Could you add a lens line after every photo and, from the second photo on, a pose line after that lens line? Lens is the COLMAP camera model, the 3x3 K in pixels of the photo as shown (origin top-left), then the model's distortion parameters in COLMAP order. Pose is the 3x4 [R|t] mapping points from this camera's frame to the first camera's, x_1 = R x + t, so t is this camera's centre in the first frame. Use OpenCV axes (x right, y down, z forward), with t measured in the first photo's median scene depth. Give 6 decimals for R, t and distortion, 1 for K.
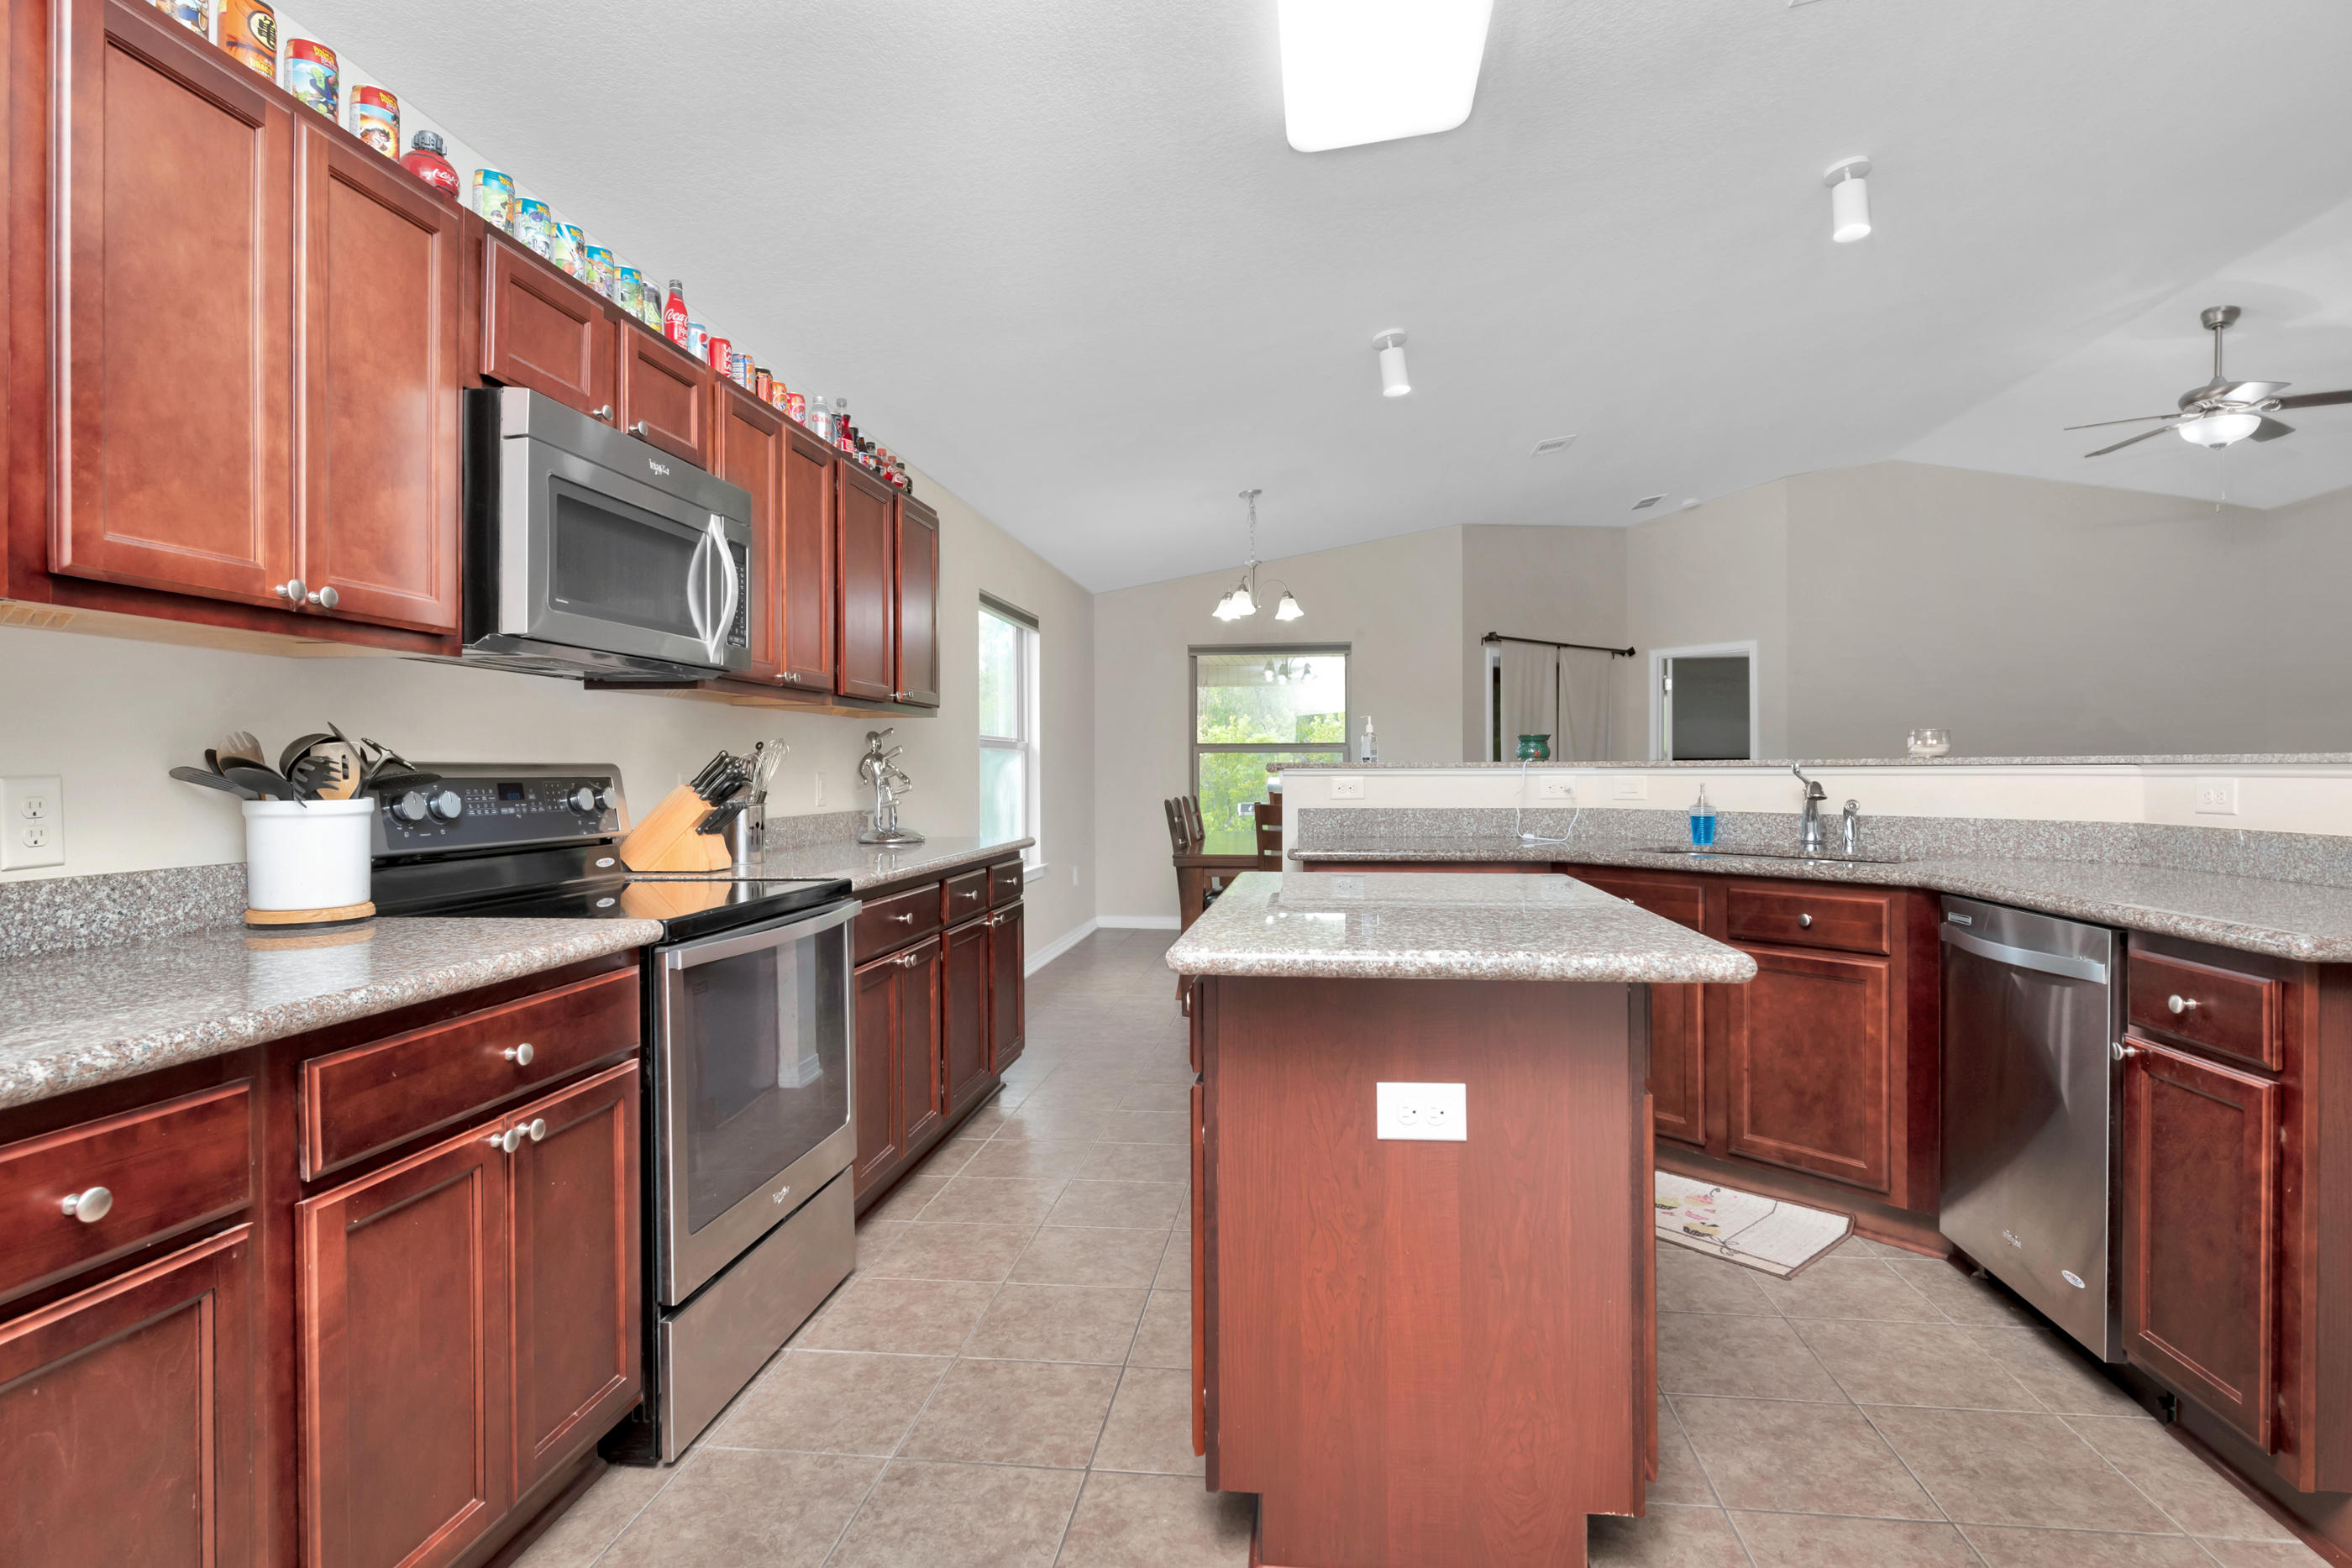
lens RADIAL K [[1205.6, 0, 1212.7], [0, 1205.6, 777.1], [0, 0, 1]] dist [0.022065, 0.000519]
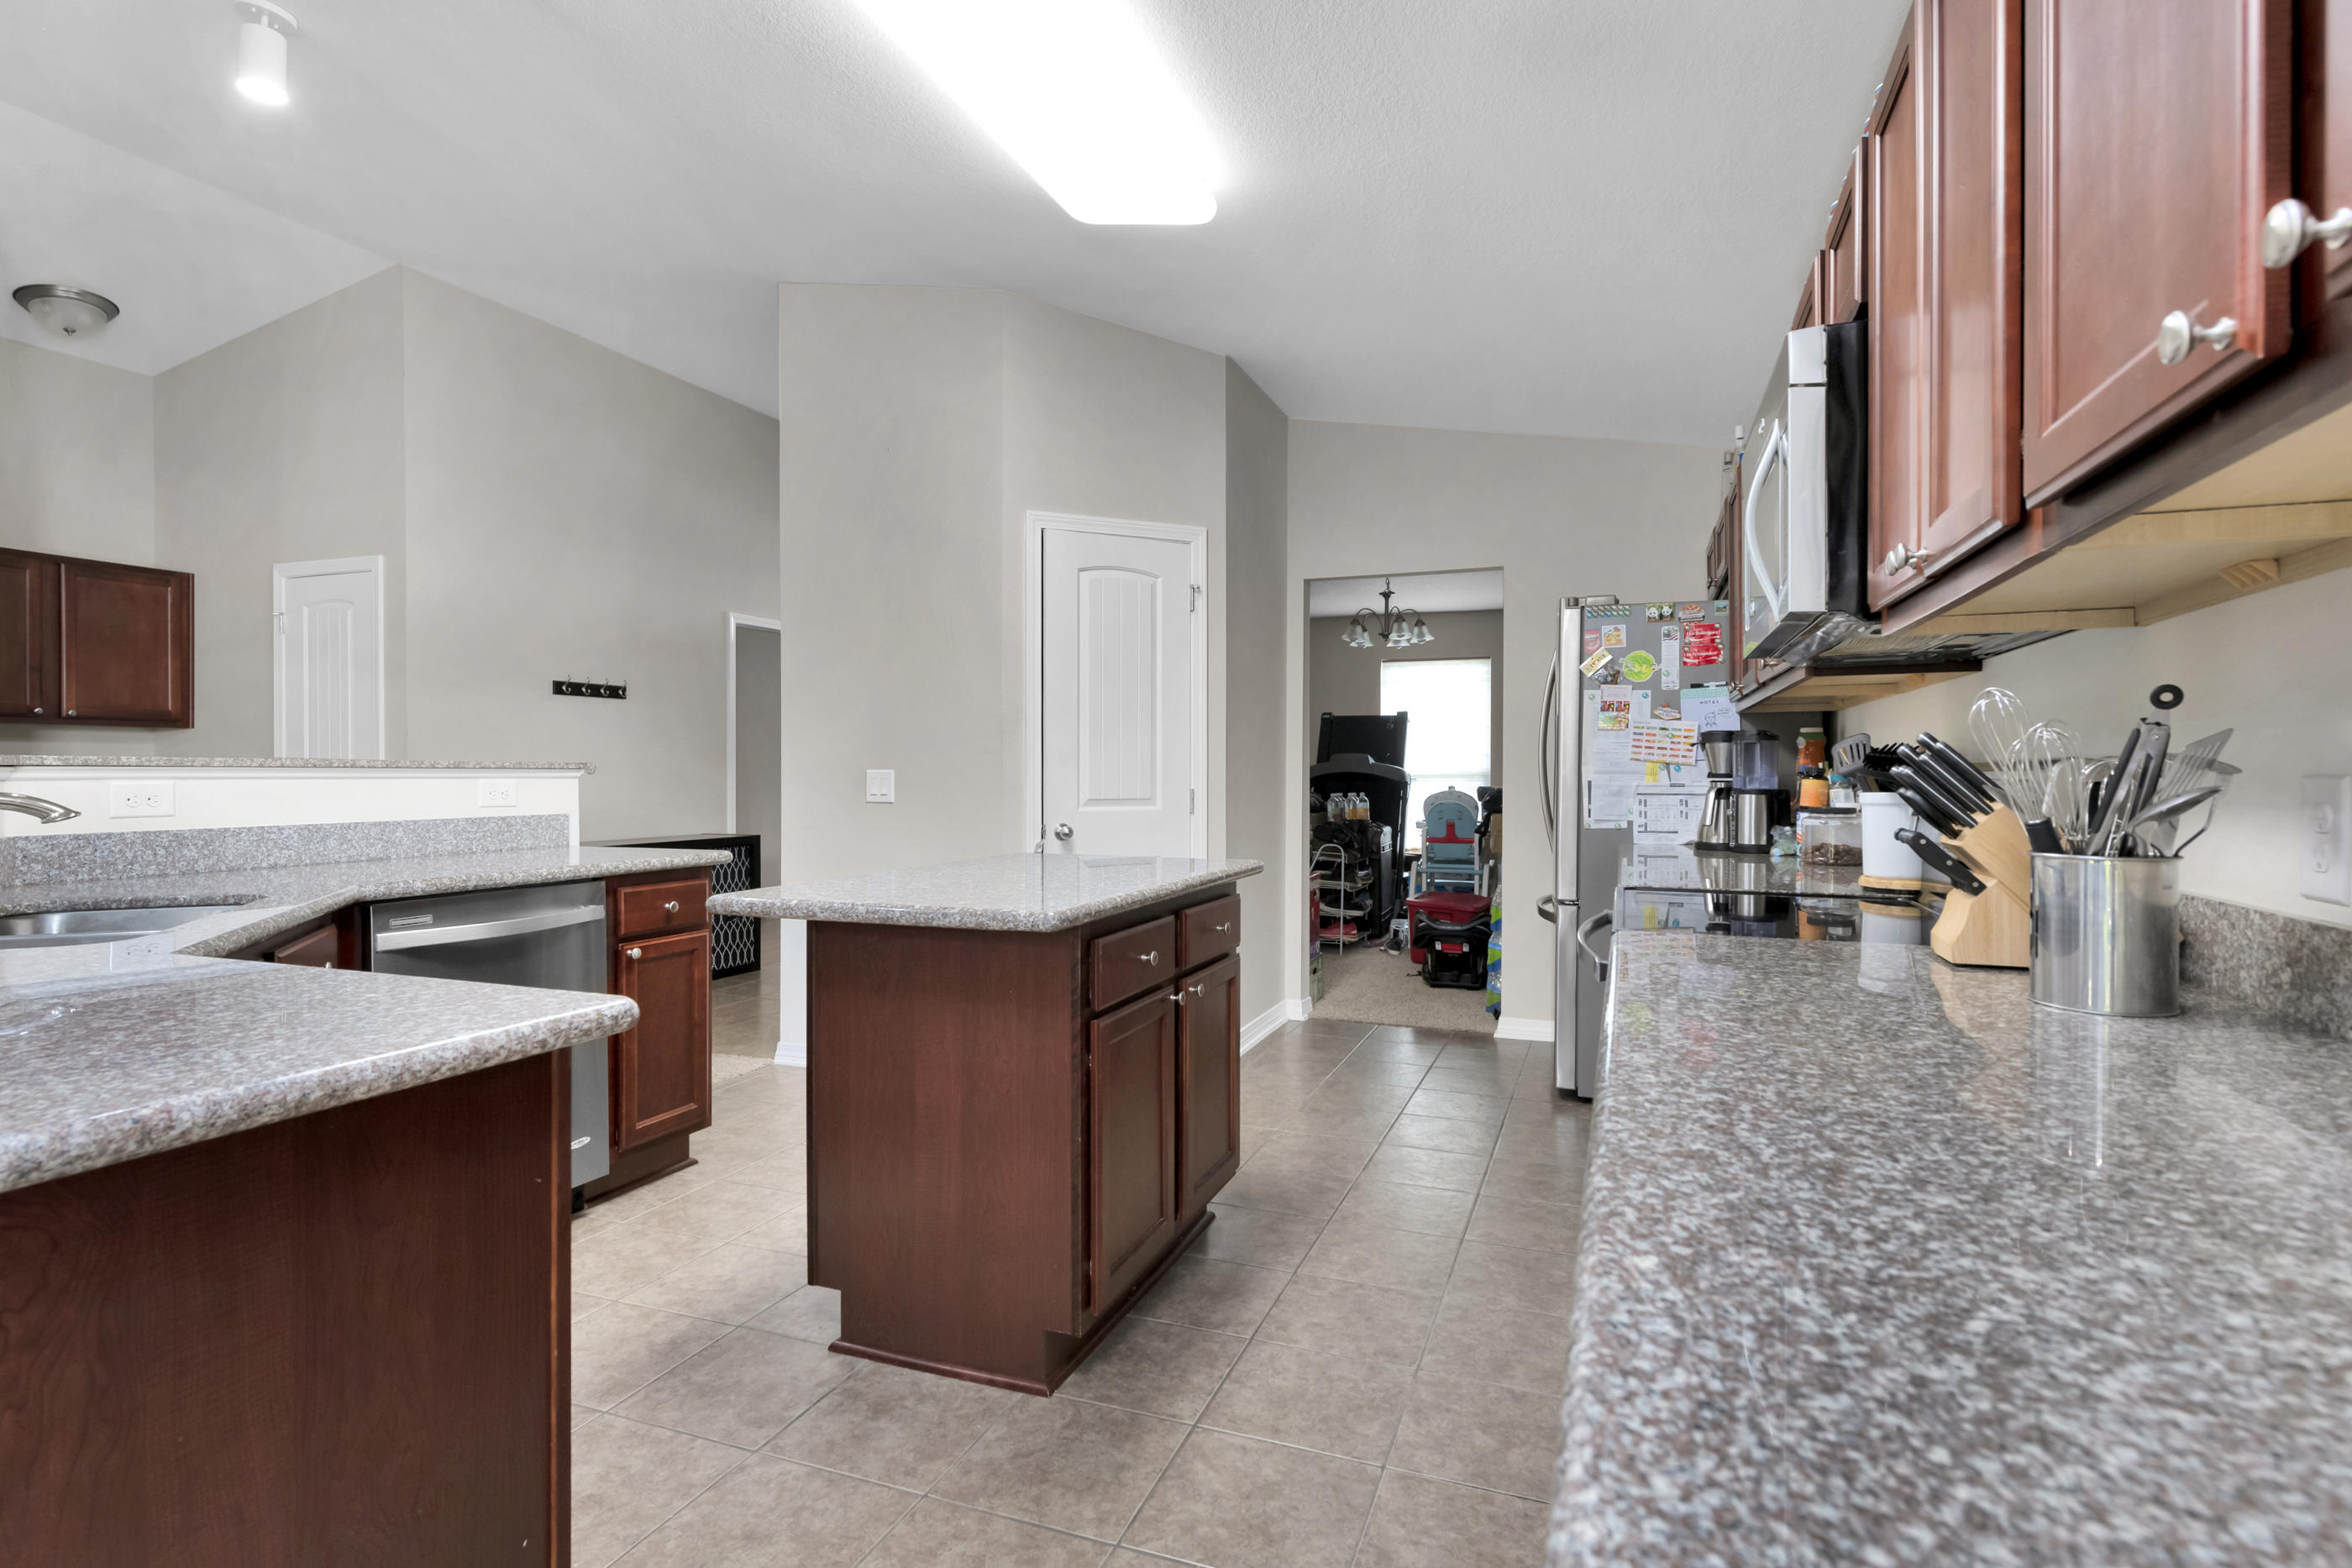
lens RADIAL K [[1205.6, 0, 1212.7], [0, 1205.6, 777.1], [0, 0, 1]] dist [0.022065, 0.000519]
pose [[-0.975221, 0.001512, 0.221227, -0.244994], [0.003757, 0.999946, 0.009728, -0.008865], [-0.221200, 0.010318, -0.975174, 1.813330]]
